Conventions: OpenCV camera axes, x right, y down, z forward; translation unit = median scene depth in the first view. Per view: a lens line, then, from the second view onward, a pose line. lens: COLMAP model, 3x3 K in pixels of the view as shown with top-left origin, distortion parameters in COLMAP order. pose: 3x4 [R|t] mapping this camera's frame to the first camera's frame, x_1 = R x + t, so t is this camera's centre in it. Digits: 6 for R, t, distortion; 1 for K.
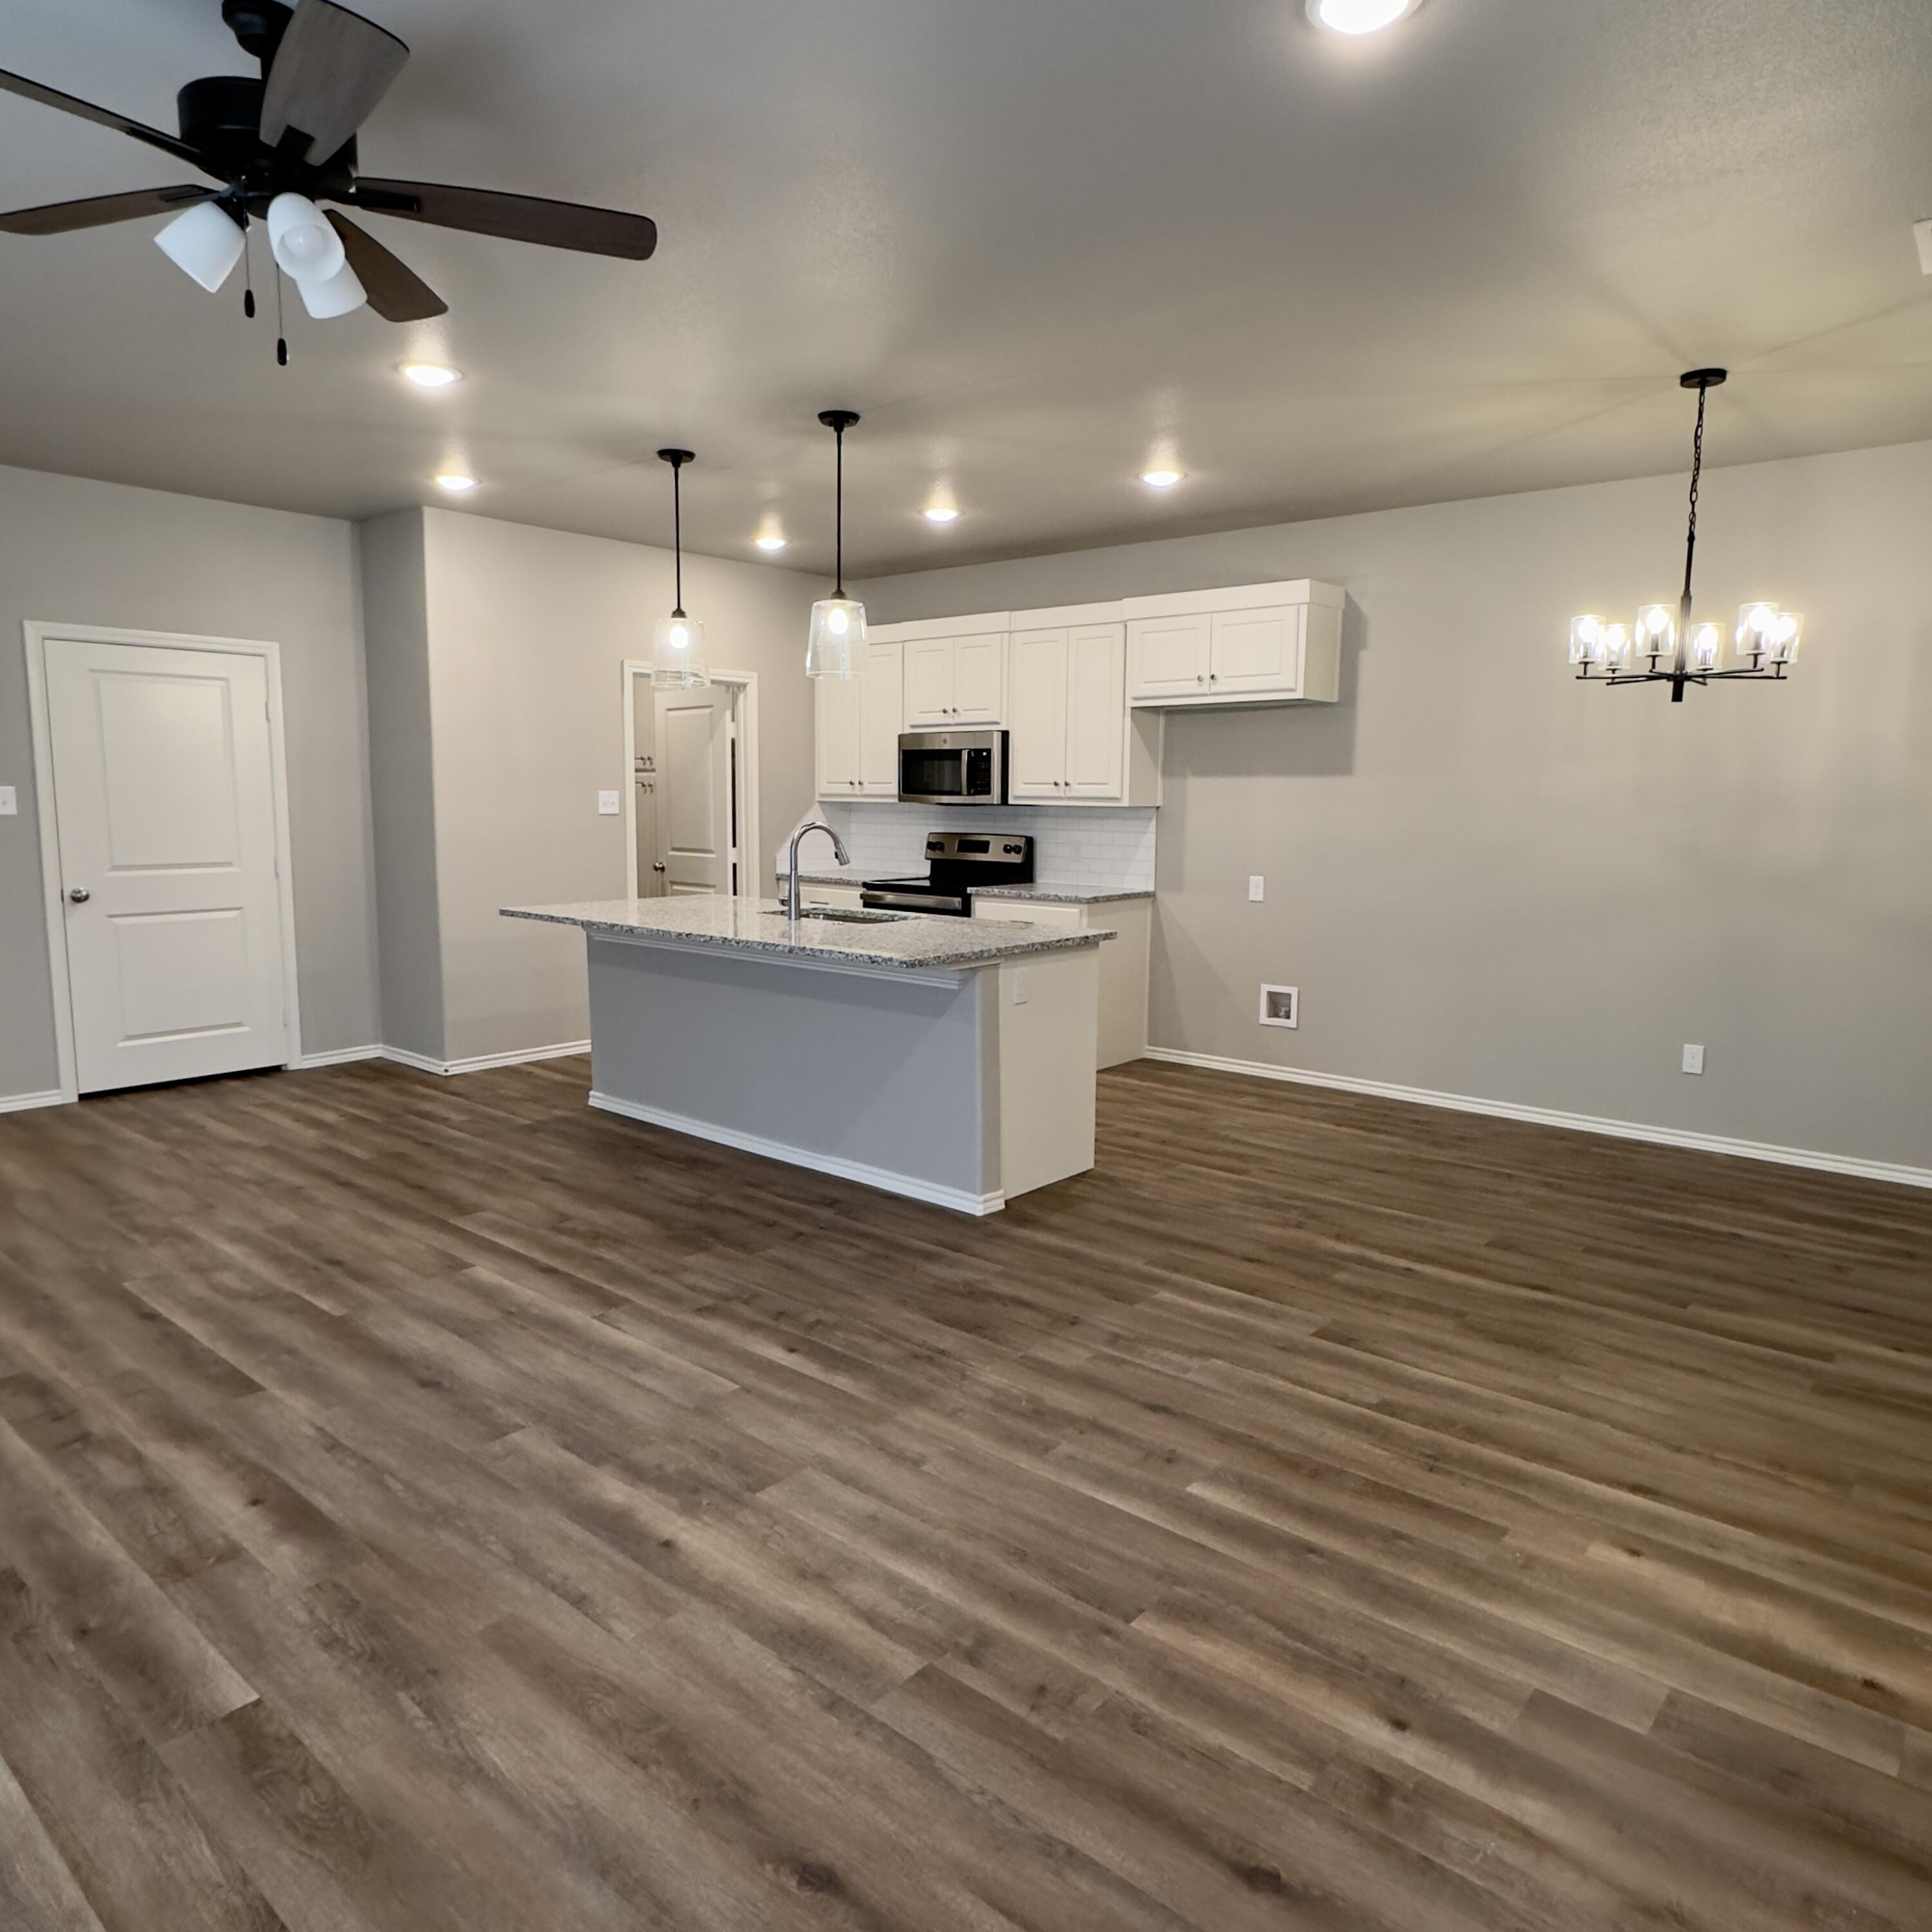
lens RADIAL K [[1312.9, 0, 966.0], [0, 1312.9, 966.0], [0, 0, 1]] dist [-0.001698, -0.001494]
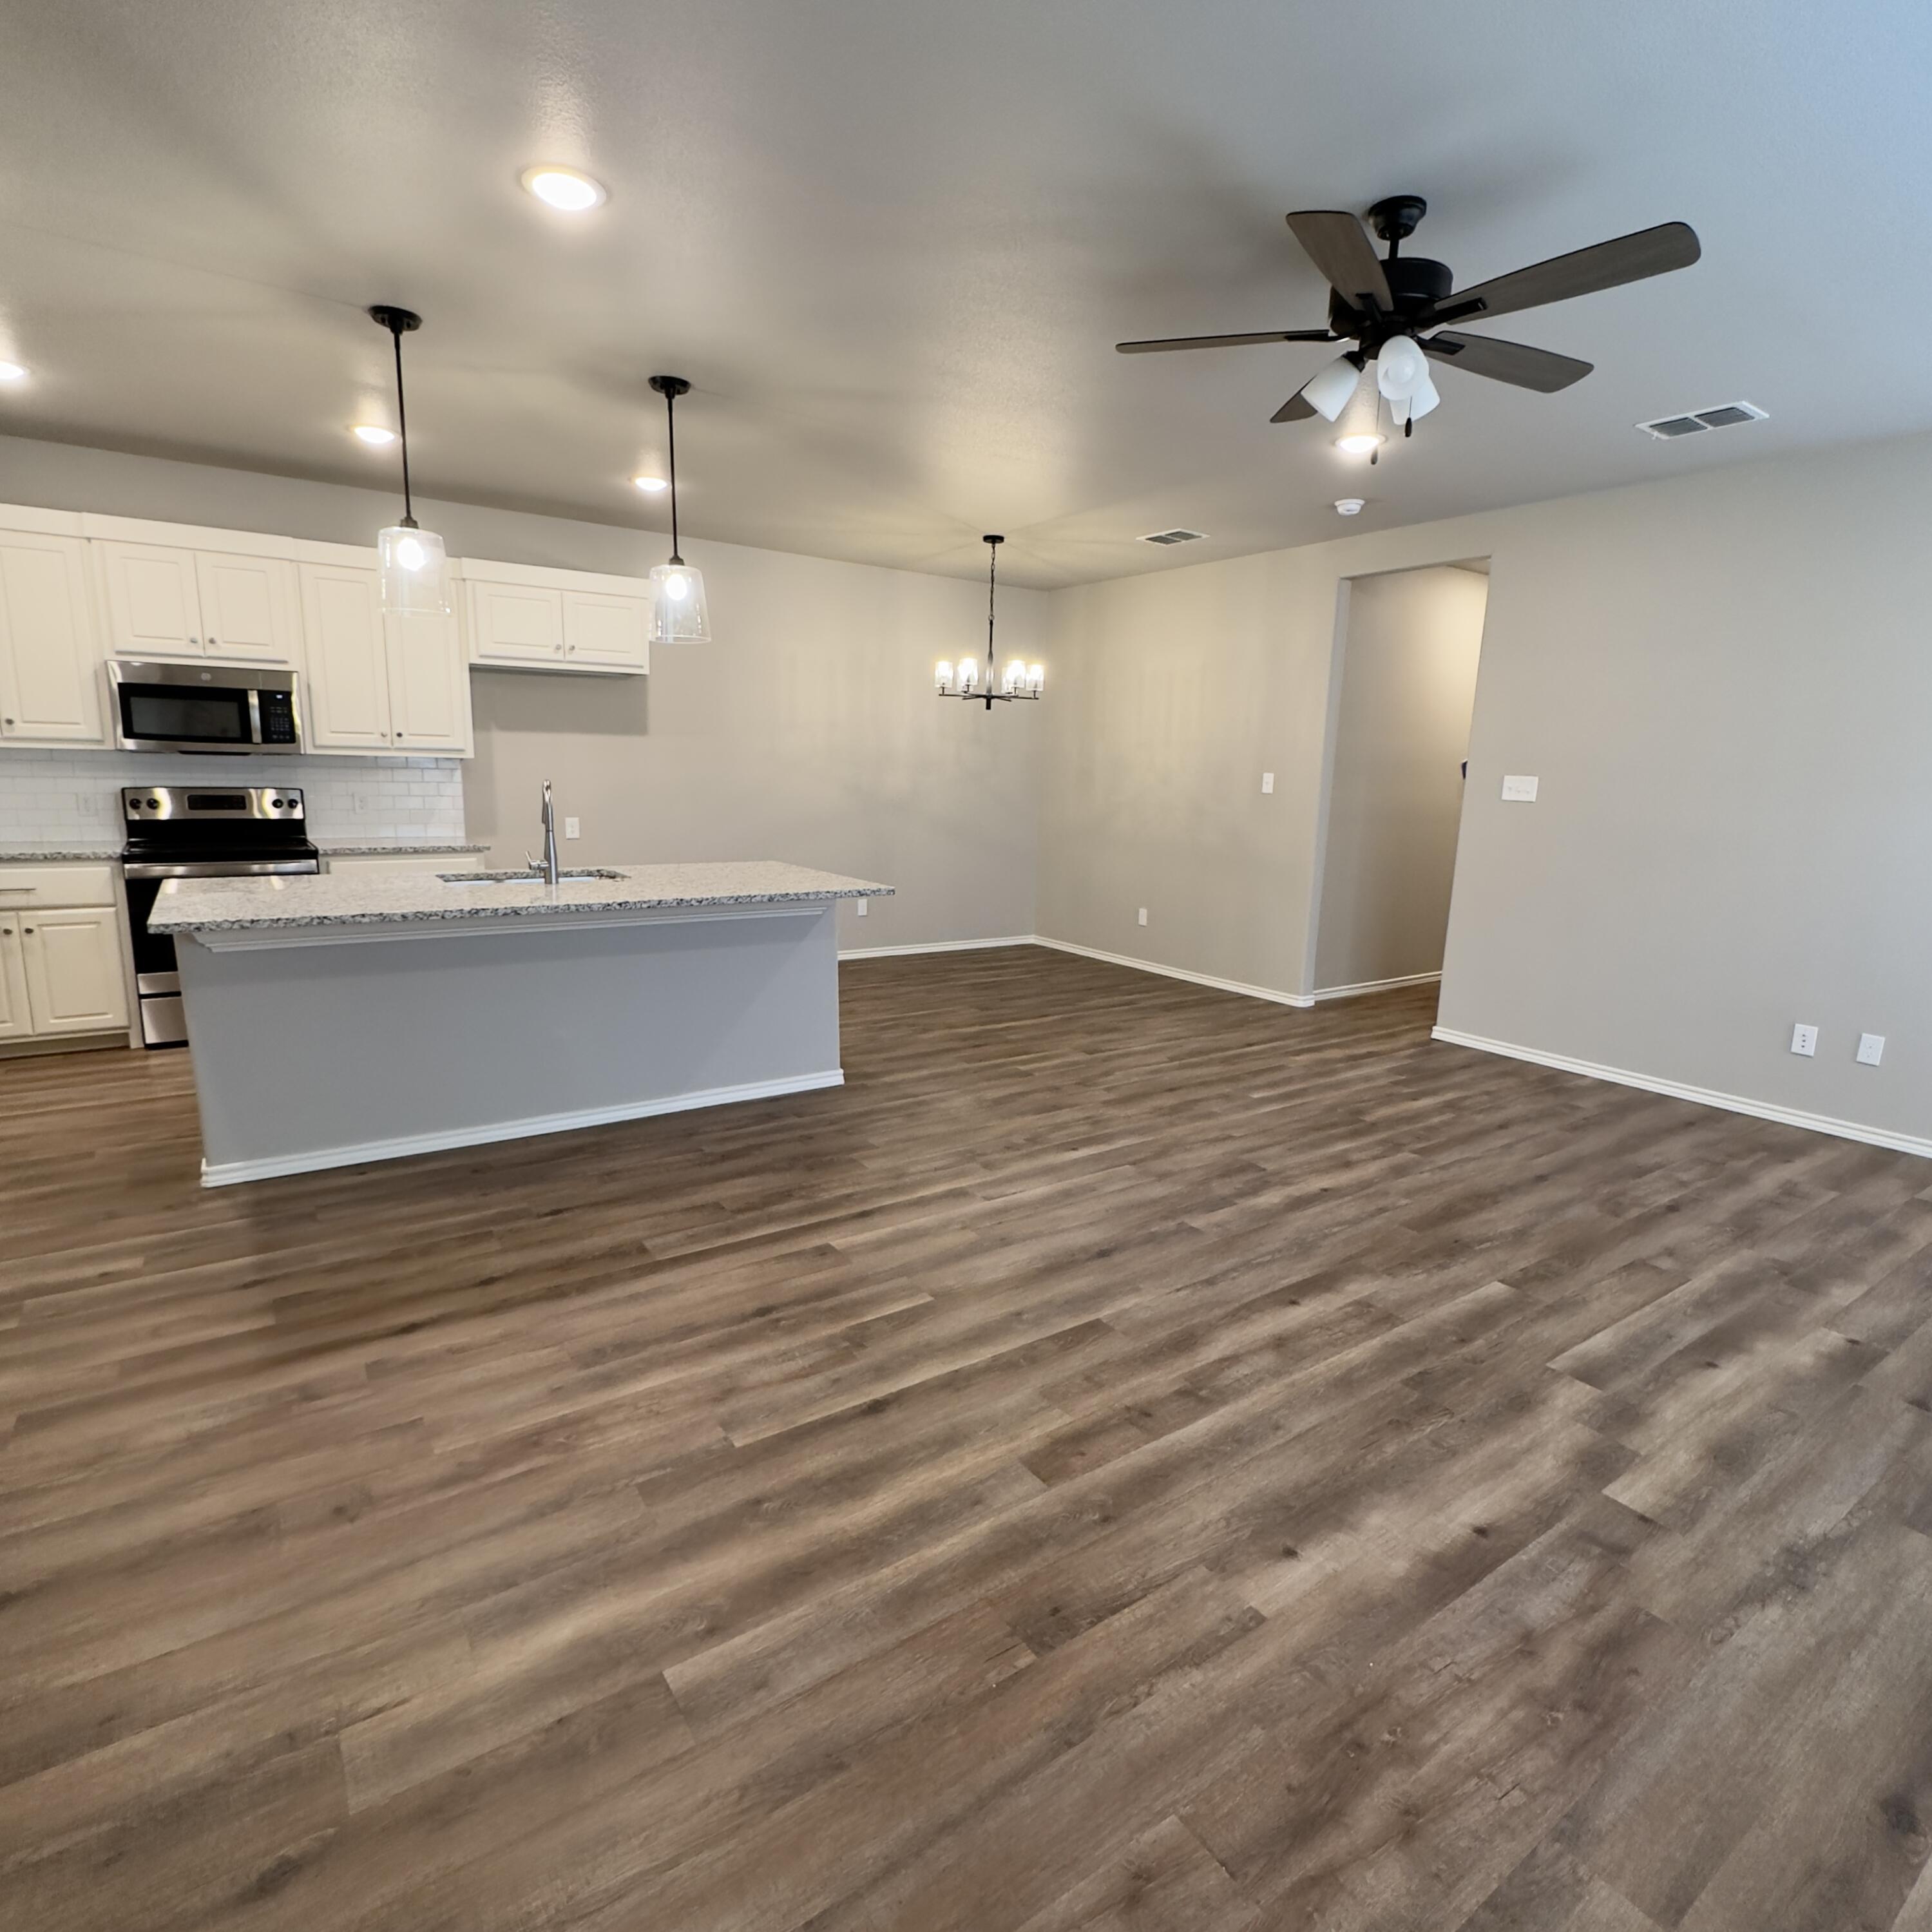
lens RADIAL K [[1062.1, 0, 966.0], [0, 1062.1, 966.0], [0, 0, 1]] dist [-0.005030, -0.000517]
pose [[0.254740, -0.184551, 0.949236, -0.982573], [0.101638, 0.981293, 0.163507, -0.088663], [-0.961653, 0.054827, 0.268732, 0.621126]]
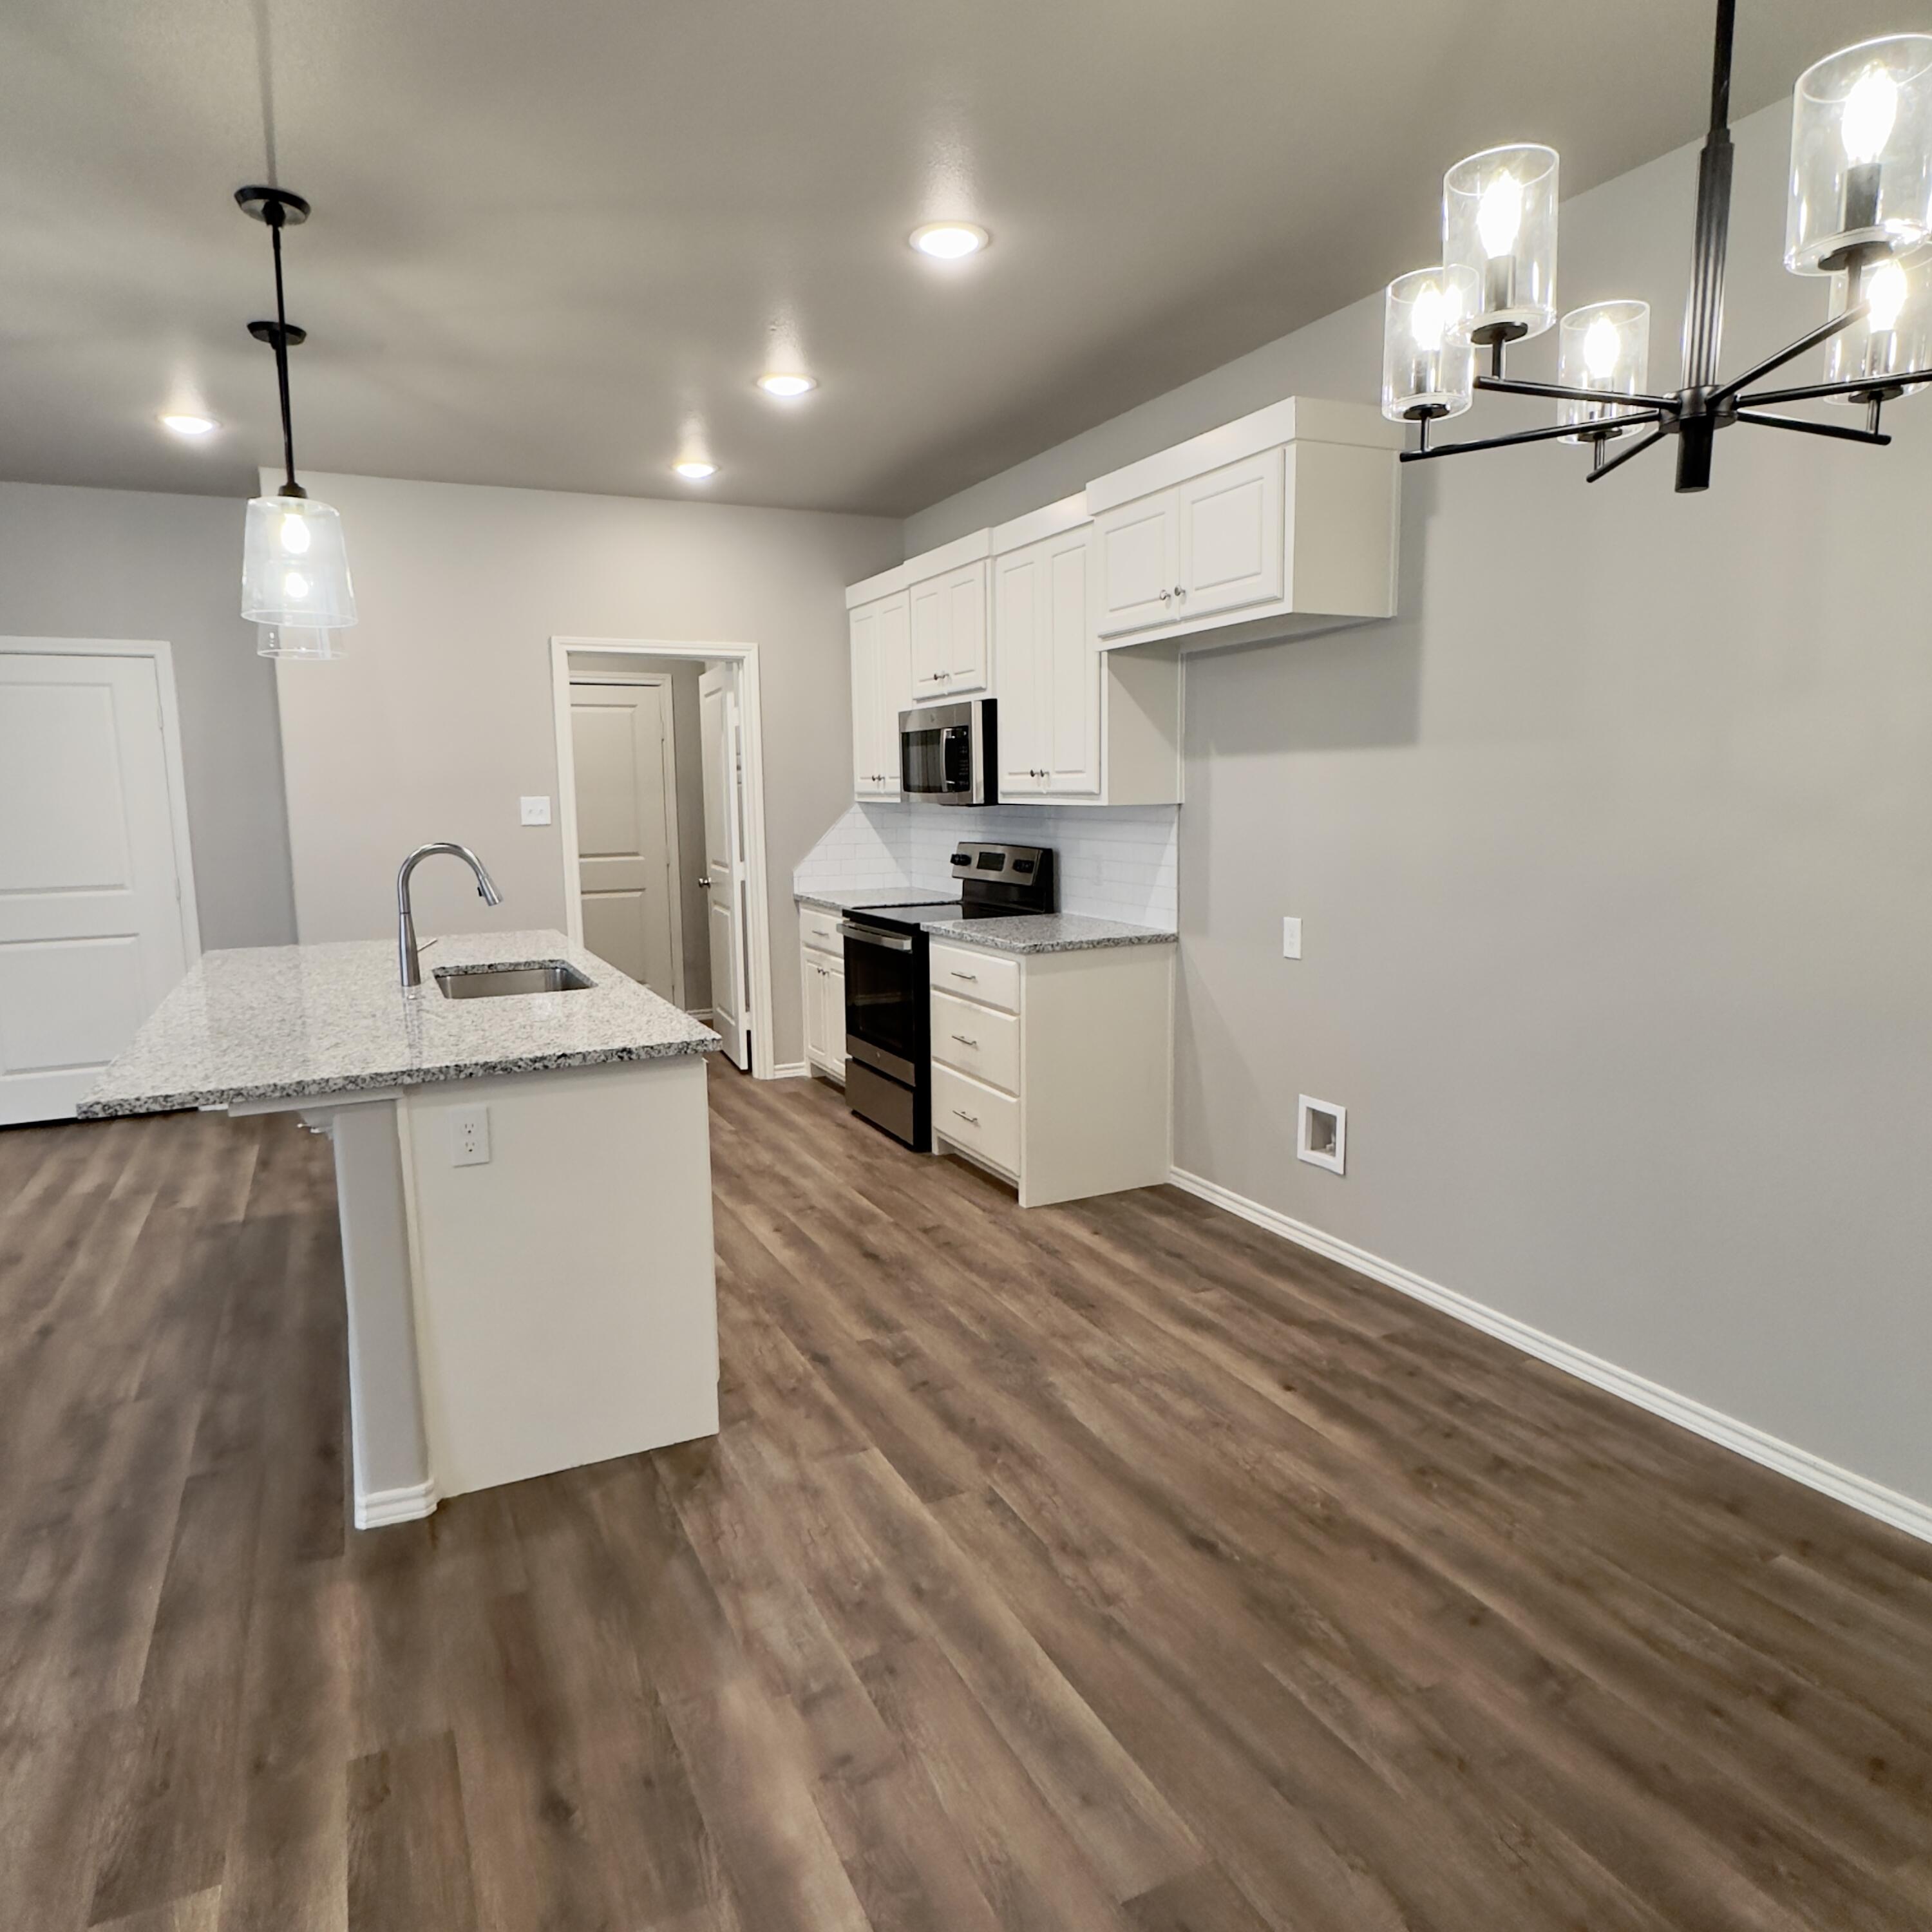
lens RADIAL K [[1272.1, 0, 966.0], [0, 1272.1, 966.0], [0, 0, 1]] dist [-0.002164, 0.000351]
pose [[0.915597, 0.033172, -0.400726, 0.495771], [-0.028703, 0.999441, 0.017152, -0.080206], [0.401071, -0.004202, 0.916037, 0.620904]]
